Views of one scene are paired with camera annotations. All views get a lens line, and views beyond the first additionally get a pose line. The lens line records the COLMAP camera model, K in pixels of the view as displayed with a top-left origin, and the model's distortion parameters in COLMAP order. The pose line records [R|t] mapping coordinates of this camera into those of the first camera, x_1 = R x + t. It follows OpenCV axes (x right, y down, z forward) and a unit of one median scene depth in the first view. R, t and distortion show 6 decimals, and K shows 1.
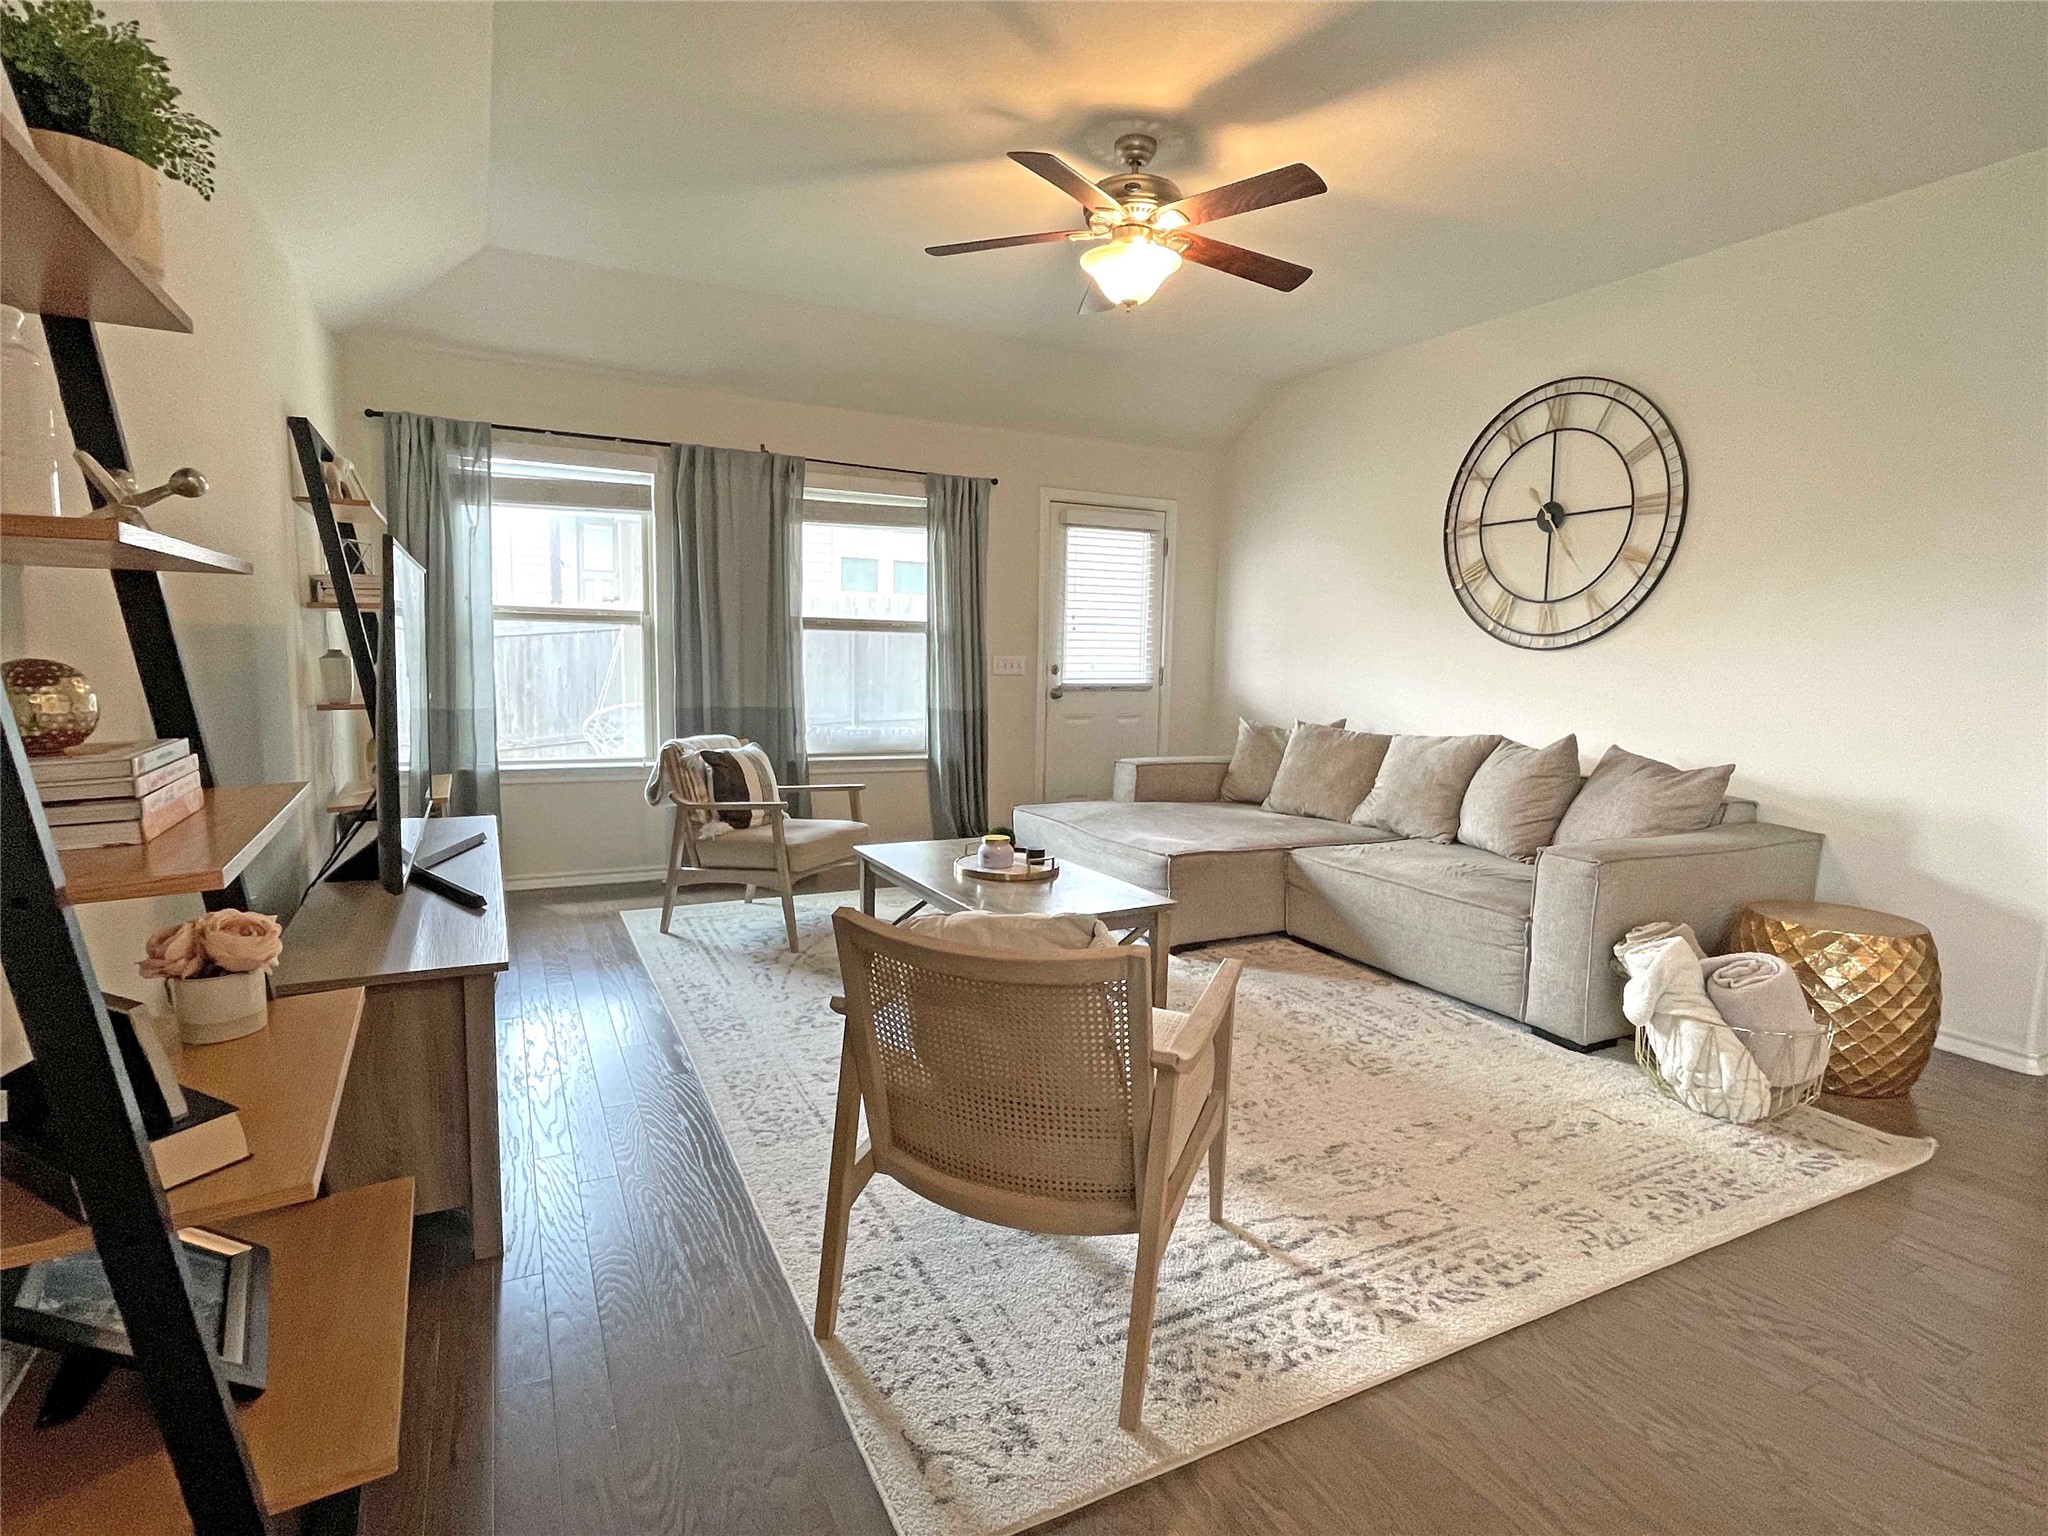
lens RADIAL K [[1024.3, 0, 1024.0], [0, 1024.3, 768.0], [0, 0, 1]] dist [-0.003647, -0.000059]
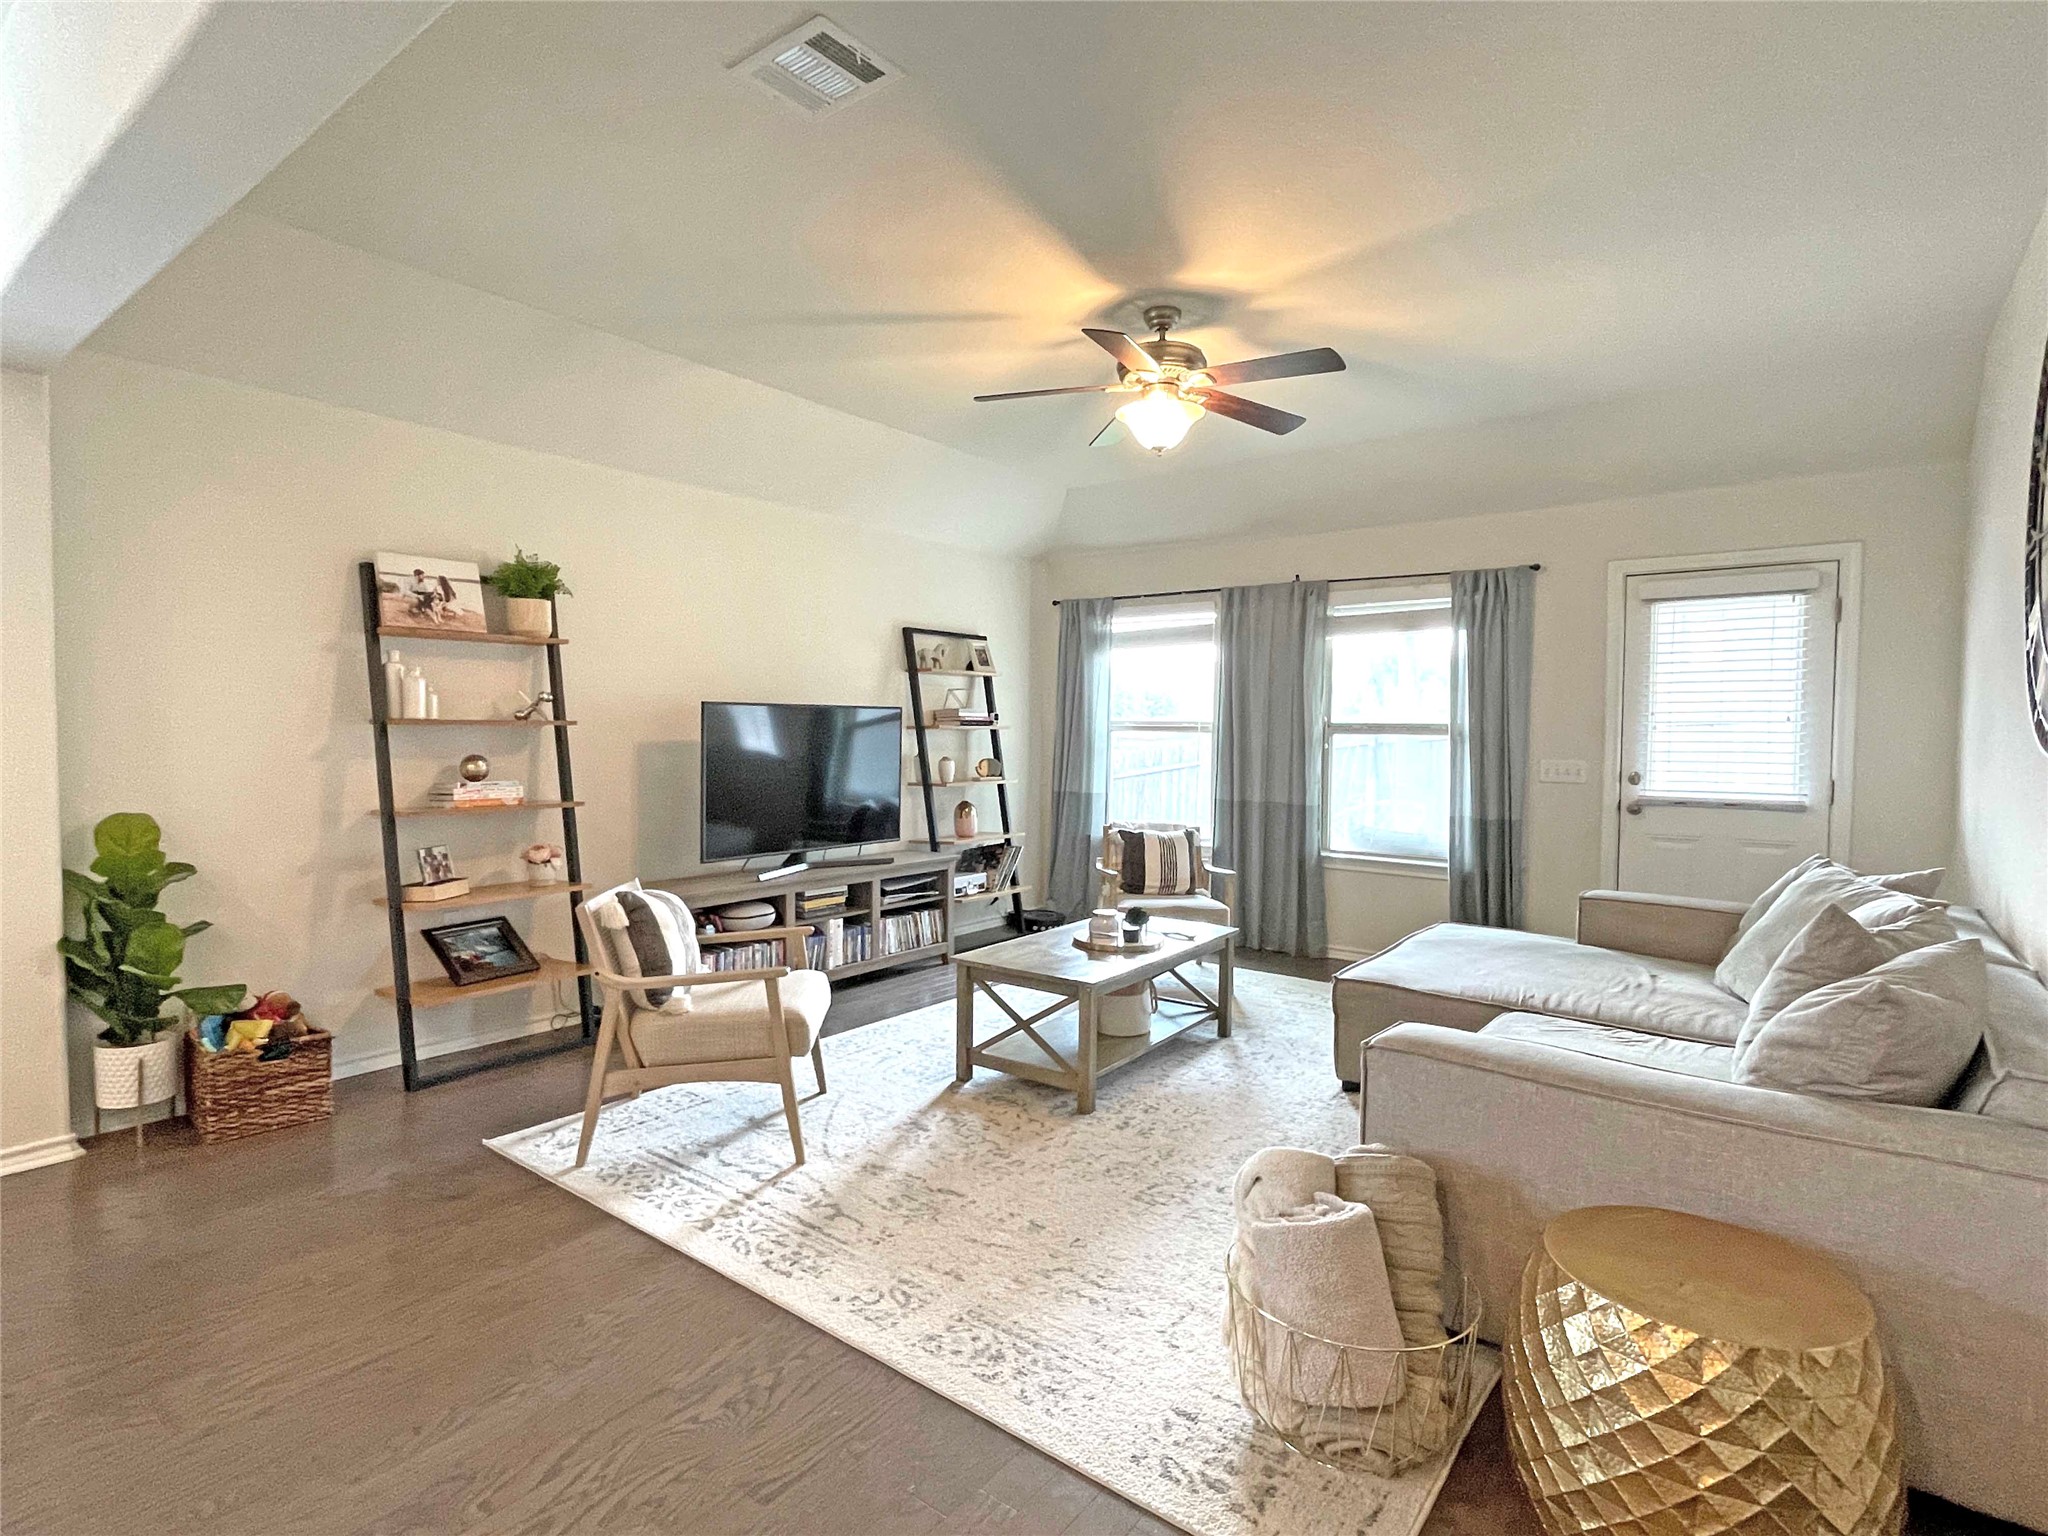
lens RADIAL K [[1024.3, 0, 1024.0], [0, 1024.3, 768.0], [0, 0, 1]] dist [-0.003647, -0.000059]
pose [[0.432850, 0.016951, -0.901307, 0.663225], [-0.105720, 0.993878, -0.032080, -0.032841], [0.895245, 0.109172, 0.431992, 0.261842]]
